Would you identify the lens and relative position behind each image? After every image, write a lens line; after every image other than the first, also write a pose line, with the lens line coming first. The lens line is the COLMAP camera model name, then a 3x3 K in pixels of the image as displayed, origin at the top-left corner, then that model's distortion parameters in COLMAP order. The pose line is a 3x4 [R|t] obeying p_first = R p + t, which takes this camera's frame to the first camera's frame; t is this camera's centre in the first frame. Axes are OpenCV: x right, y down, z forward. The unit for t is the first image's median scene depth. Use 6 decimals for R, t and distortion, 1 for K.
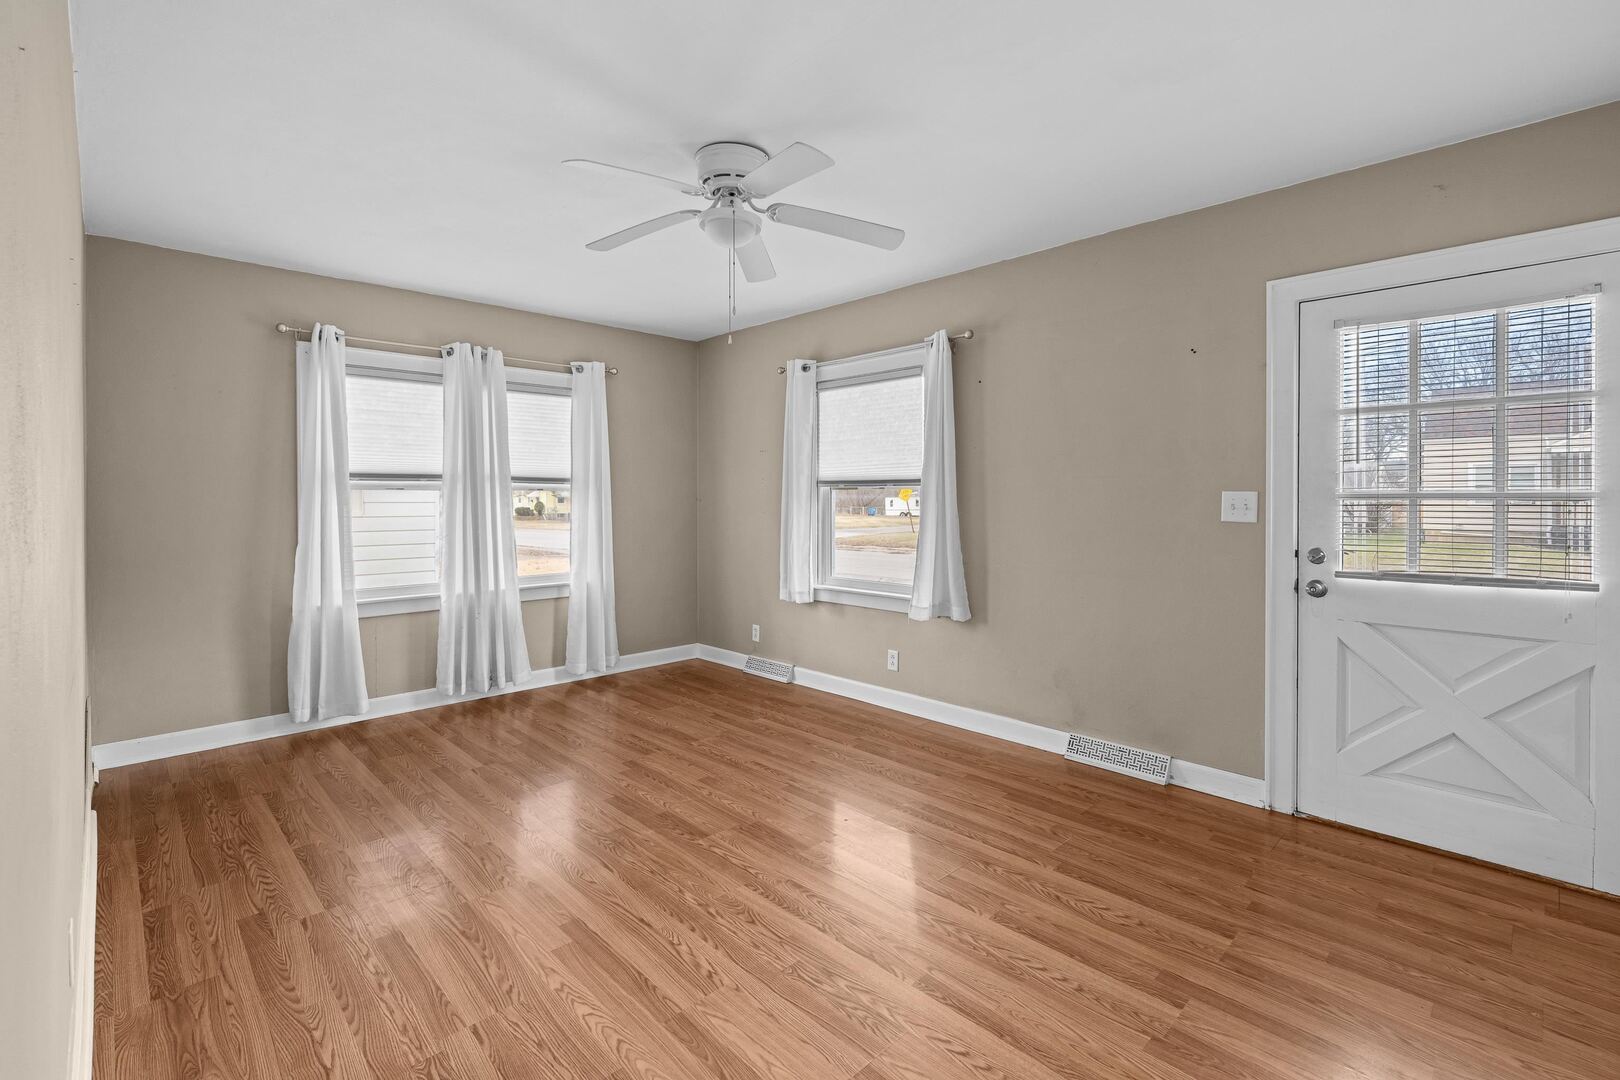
lens RADIAL K [[736.0, 0, 780.5], [0, 736.0, 504.2], [0, 0, 1]] dist [-0.000887, 0.000137]
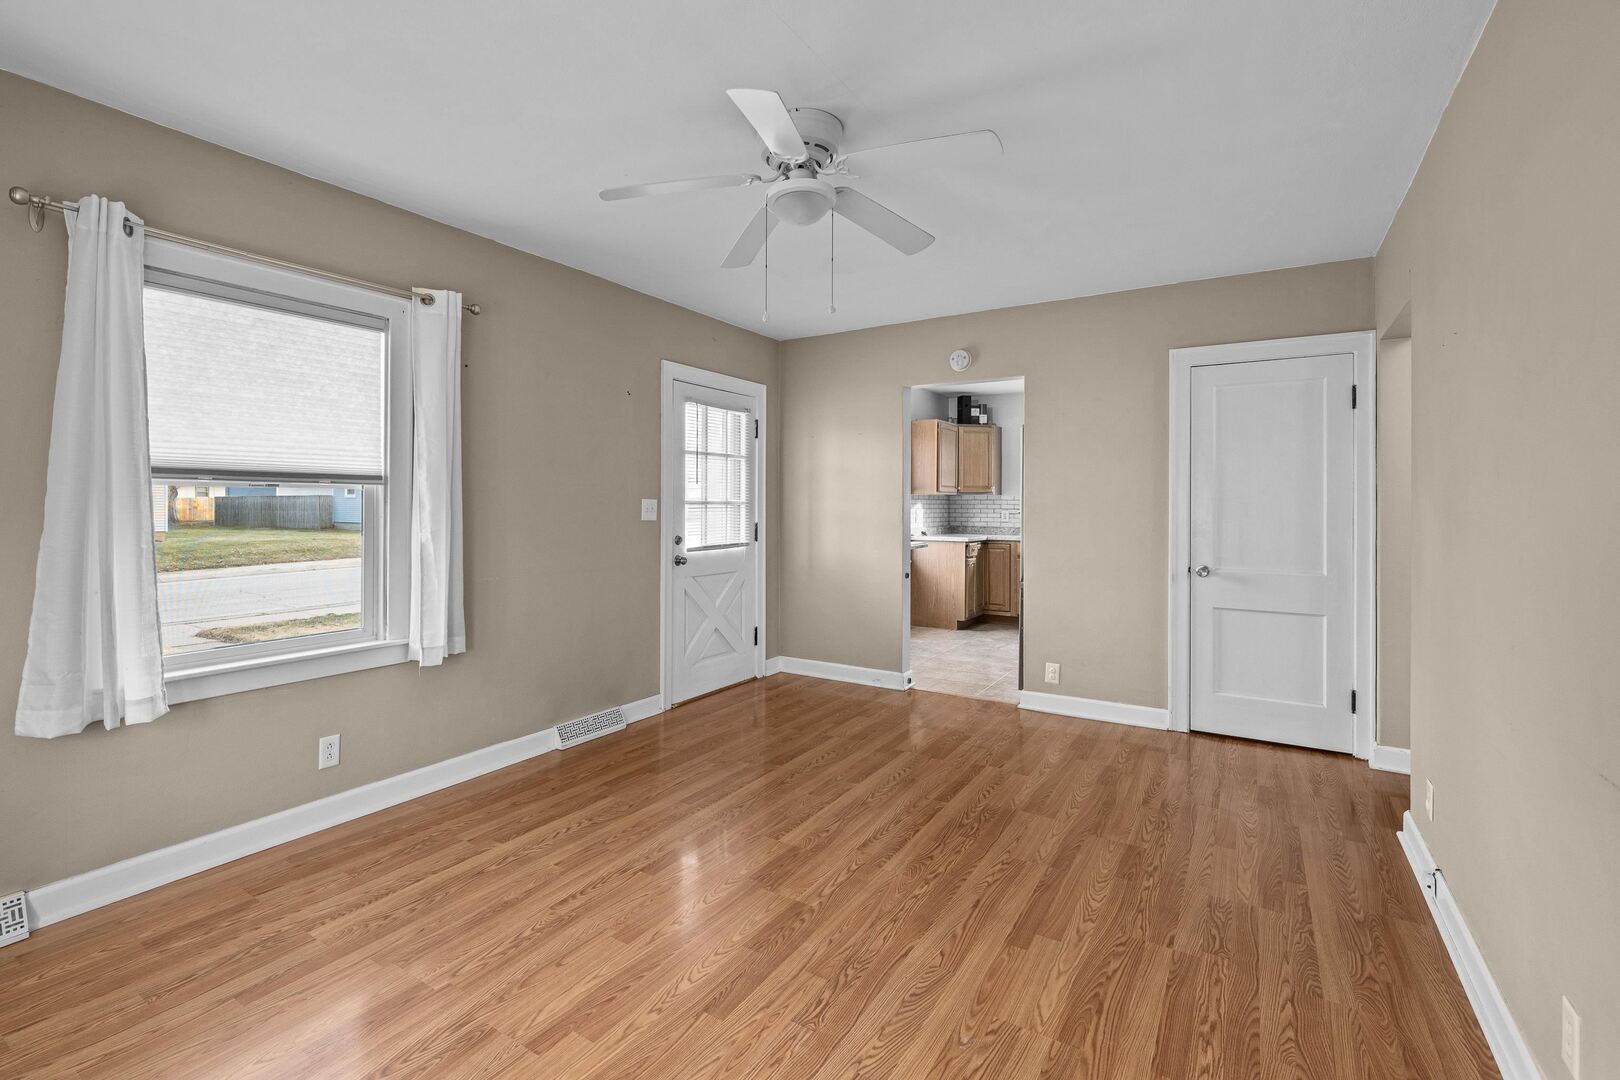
lens RADIAL K [[736.0, 0, 780.5], [0, 736.0, 504.2], [0, 0, 1]] dist [-0.000887, 0.000137]
pose [[-0.247525, -0.000453, 0.968881, -0.683373], [0.003815, 0.999992, 0.001442, -0.007195], [-0.968874, 0.004054, -0.247522, 0.916672]]
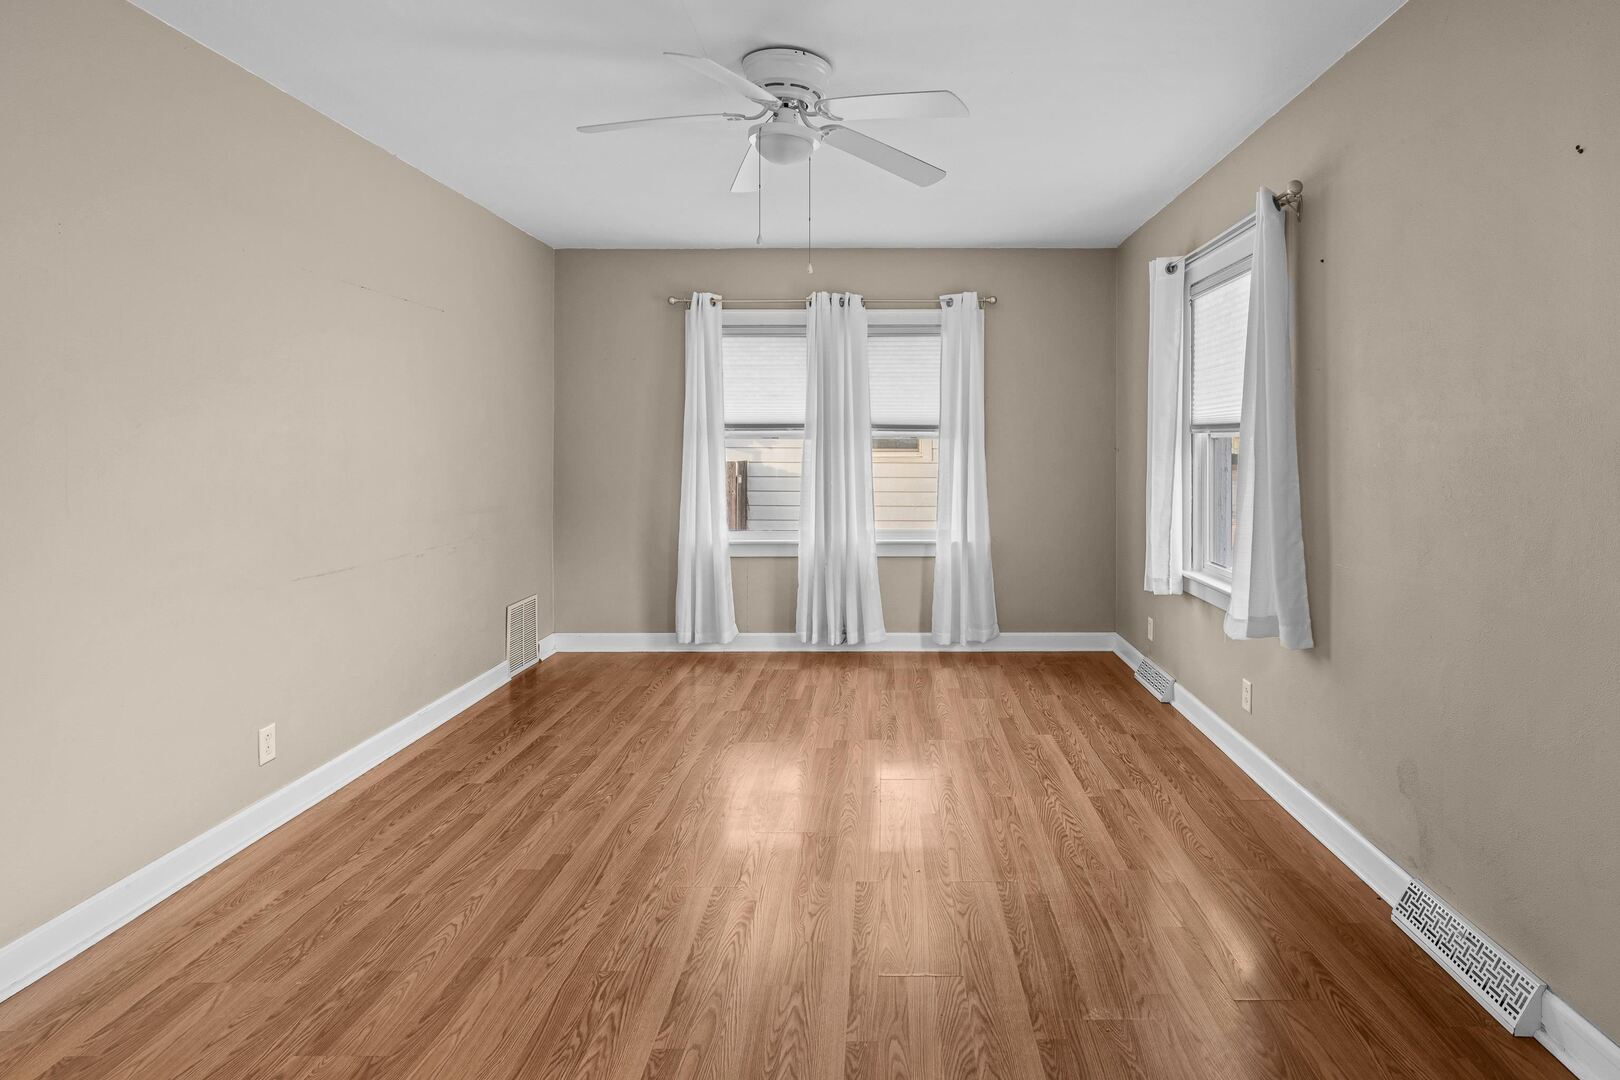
lens RADIAL K [[871.6, 0, 879.5], [0, 871.6, 441.4], [0, 0, 1]] dist [-0.000362, -0.000016]
pose [[0.725475, -0.000189, -0.688248, 0.536036], [-0.006874, 0.999948, -0.007520, -0.009298], [0.688214, 0.010187, 0.725436, 0.240353]]
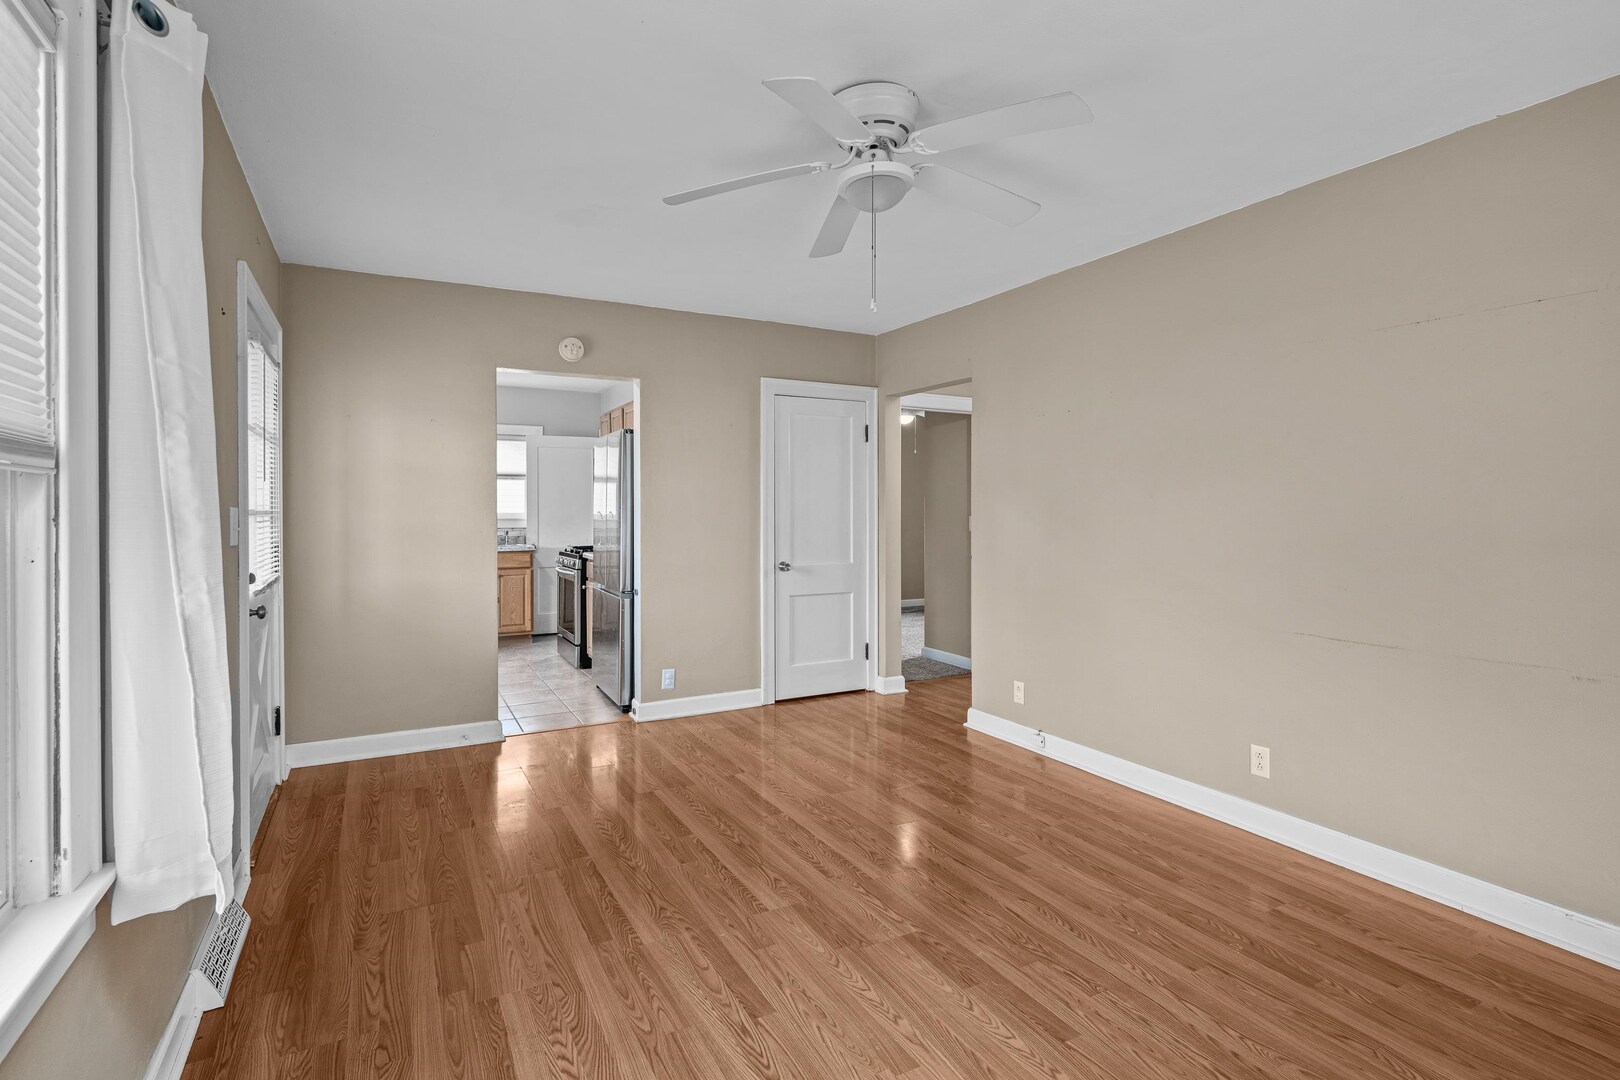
lens RADIAL K [[770.7, 0, 803.1], [0, 770.7, 517.5], [0, 0, 1]] dist [0.000362, 0.000453]
pose [[-0.967486, -0.000295, 0.252926, -0.152647], [0.004267, 0.999838, 0.017485, -0.015274], [-0.252890, 0.017995, -0.967328, 1.367175]]
